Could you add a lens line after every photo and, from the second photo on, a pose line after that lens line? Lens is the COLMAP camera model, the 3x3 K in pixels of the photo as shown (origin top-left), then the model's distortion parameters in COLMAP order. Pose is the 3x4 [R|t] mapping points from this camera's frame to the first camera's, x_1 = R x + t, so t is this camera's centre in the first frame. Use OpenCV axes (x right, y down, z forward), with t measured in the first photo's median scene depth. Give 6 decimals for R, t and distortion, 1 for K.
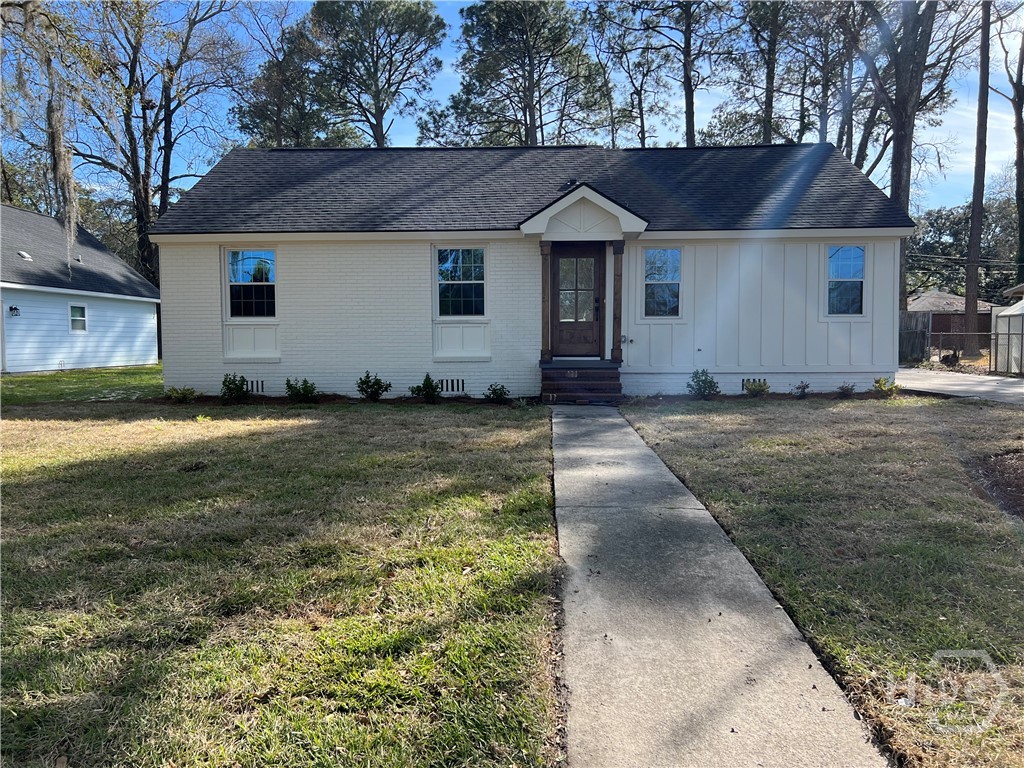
lens RADIAL K [[769.9, 0, 505.5], [0, 769.9, 381.8], [0, 0, 1]] dist [0.053321, -0.060951]
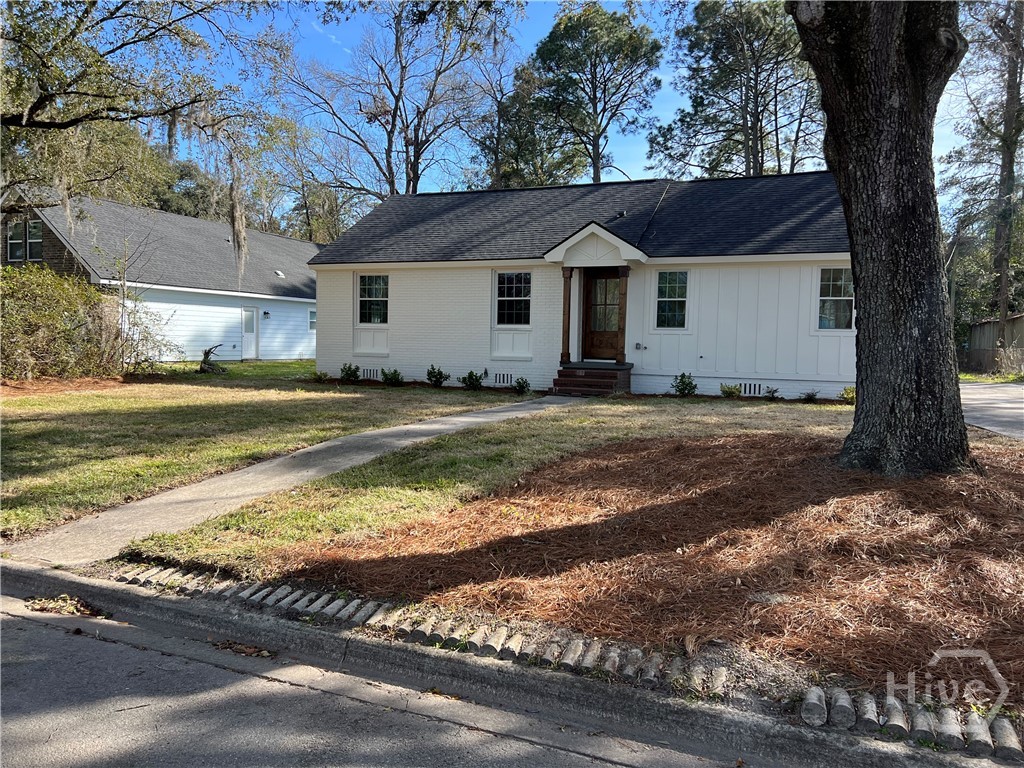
lens RADIAL K [[769.9, 0, 510.8], [0, 769.9, 380.6], [0, 0, 1]] dist [0.053321, -0.060951]
pose [[0.937249, 0.041756, -0.346151, 0.384173], [-0.043481, 0.999050, 0.002785, 0.003973], [0.345938, 0.012441, 0.938175, -0.202170]]
